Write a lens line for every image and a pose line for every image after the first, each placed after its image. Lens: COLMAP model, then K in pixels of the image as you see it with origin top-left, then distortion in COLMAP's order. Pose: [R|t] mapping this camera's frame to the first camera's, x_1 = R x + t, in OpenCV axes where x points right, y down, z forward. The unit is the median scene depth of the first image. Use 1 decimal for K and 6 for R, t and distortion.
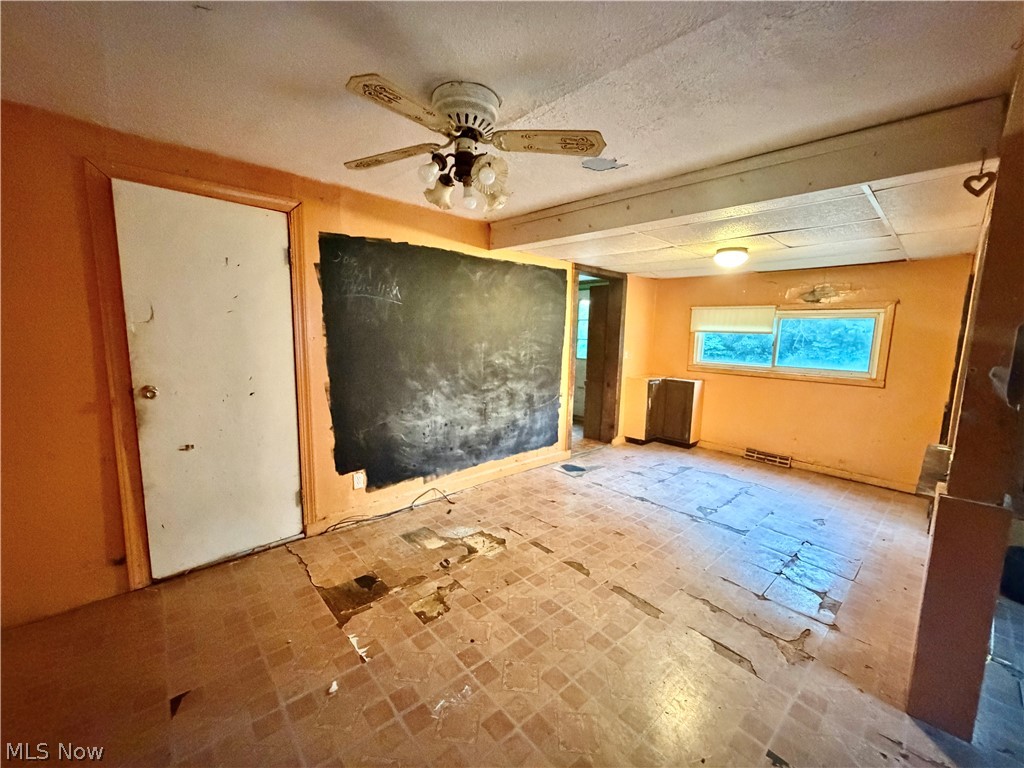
lens RADIAL K [[409.4, 0, 512.7], [0, 409.4, 383.7], [0, 0, 1]] dist [-0.006373, 0.000878]
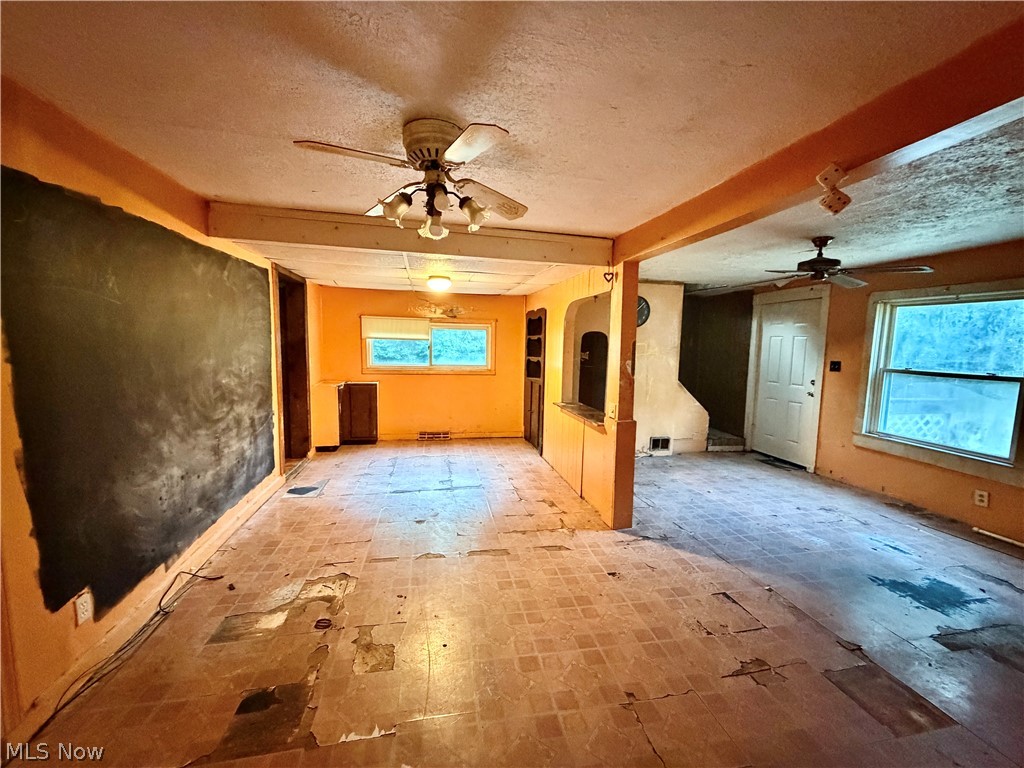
lens RADIAL K [[409.4, 0, 511.6], [0, 409.4, 384.0], [0, 0, 1]] dist [-0.006373, 0.000878]
pose [[0.512119, -0.100432, 0.853023, -0.435900], [0.098212, 0.993474, 0.058006, -0.042207], [-0.853281, 0.054071, 0.518640, 0.142011]]
